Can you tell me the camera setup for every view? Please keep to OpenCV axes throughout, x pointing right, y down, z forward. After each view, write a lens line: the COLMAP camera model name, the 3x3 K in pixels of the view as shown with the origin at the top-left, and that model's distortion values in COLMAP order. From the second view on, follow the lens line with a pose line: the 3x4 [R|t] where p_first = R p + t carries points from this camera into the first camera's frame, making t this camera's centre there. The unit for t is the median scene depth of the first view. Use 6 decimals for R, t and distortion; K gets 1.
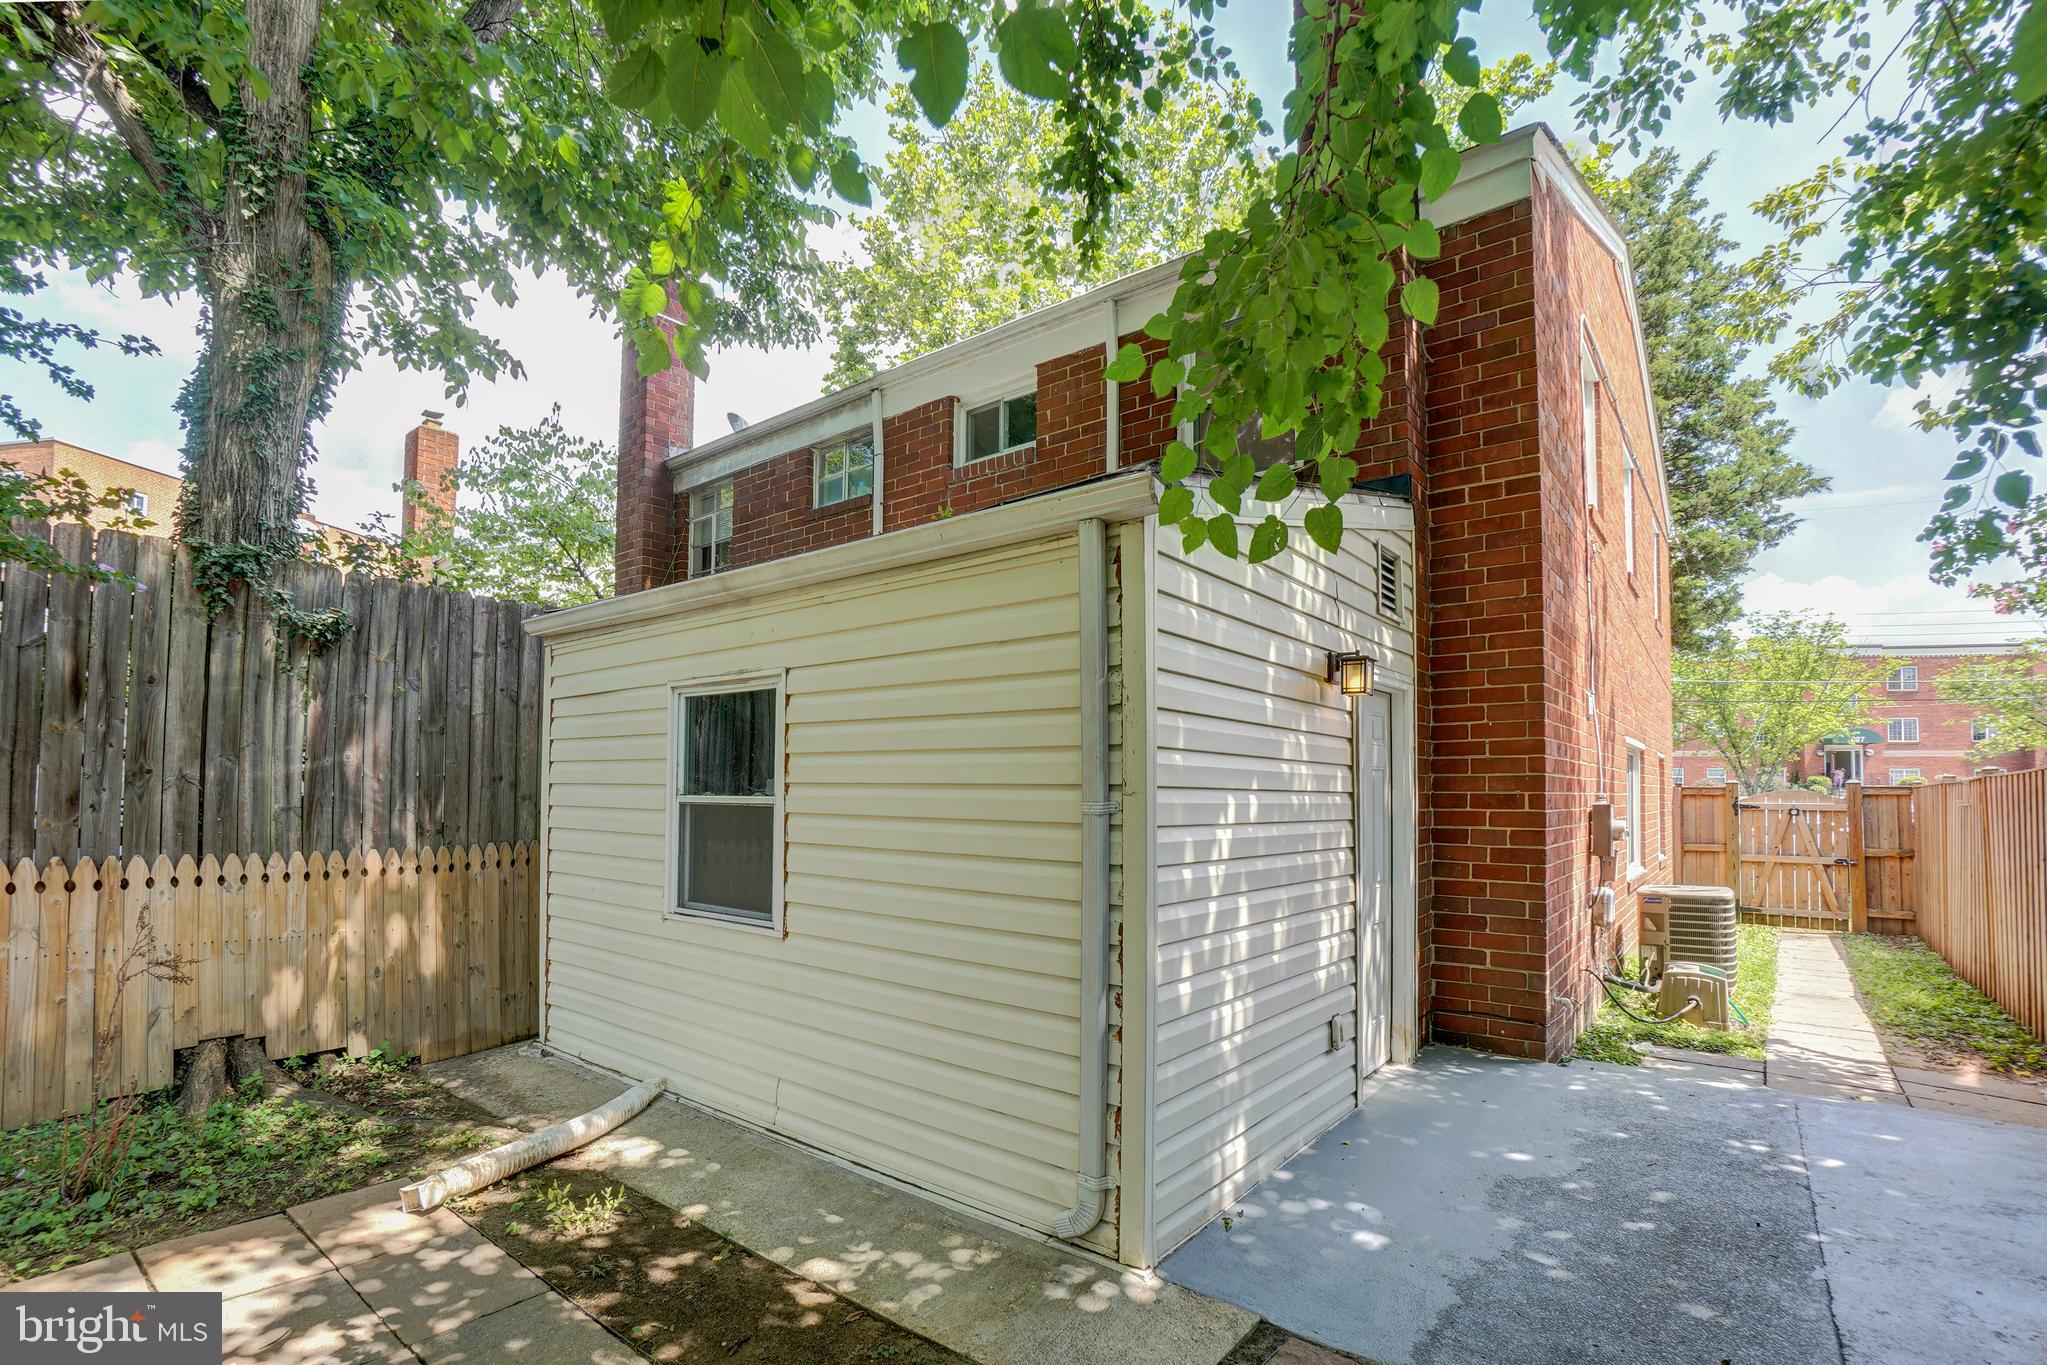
lens RADIAL K [[929.8, 0, 1018.8], [0, 929.8, 762.5], [0, 0, 1]] dist [-0.057233, 0.027065]
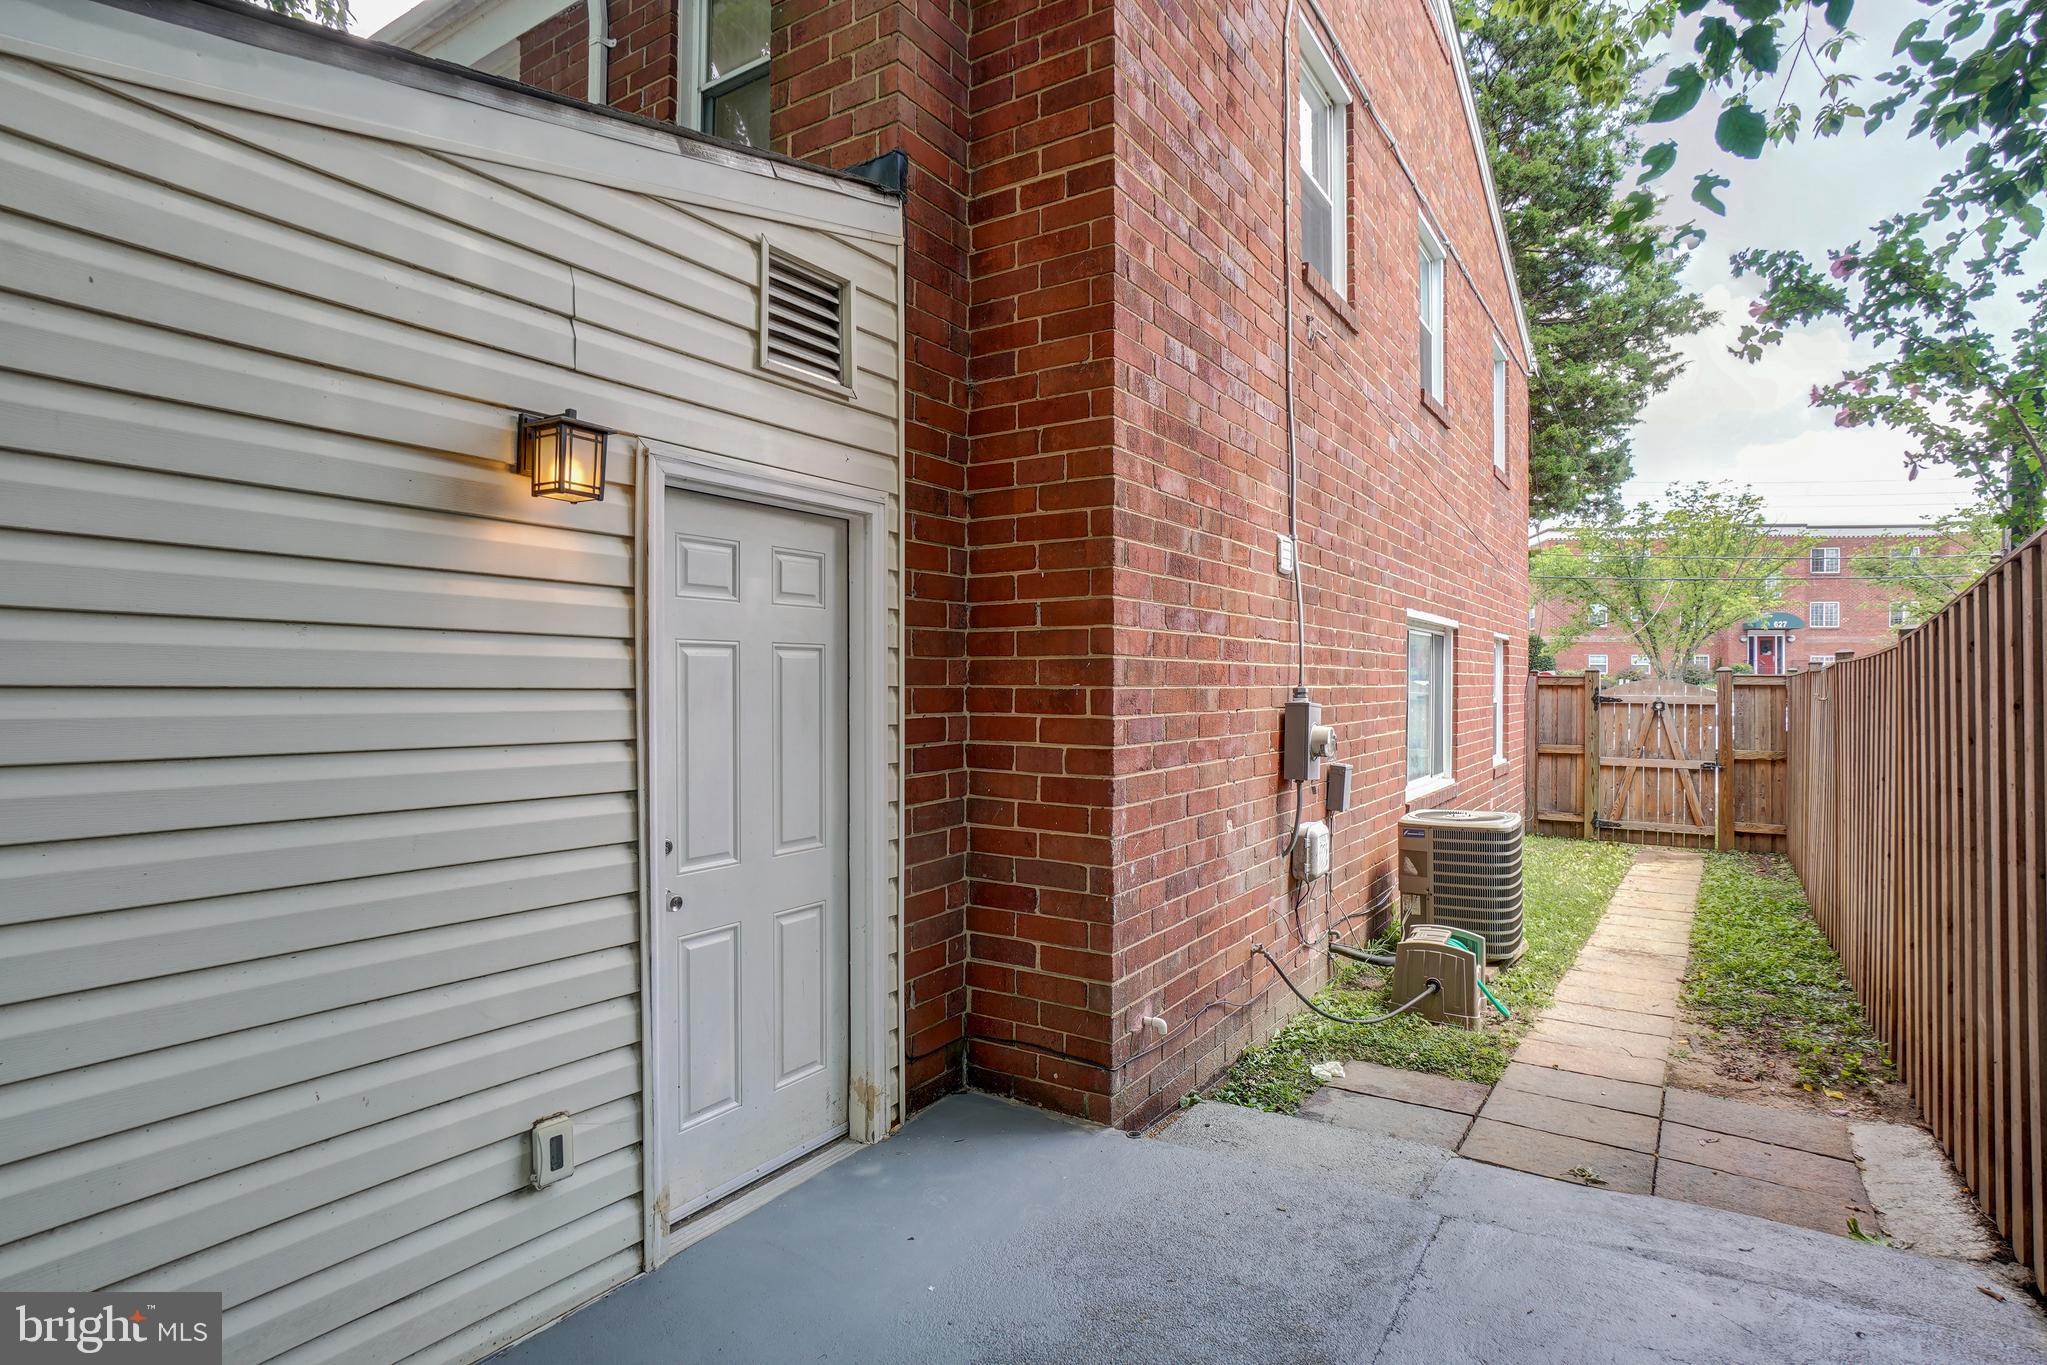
lens RADIAL K [[1047.3, 0, 1023.5], [0, 1047.3, 682.5], [0, 0, 1]] dist [-0.038197, 0.025253]
pose [[0.993660, -0.002596, 0.112397, 0.299481], [-0.001099, 0.999462, 0.032793, 0.004861], [-0.112422, -0.032709, 0.993122, 0.218149]]
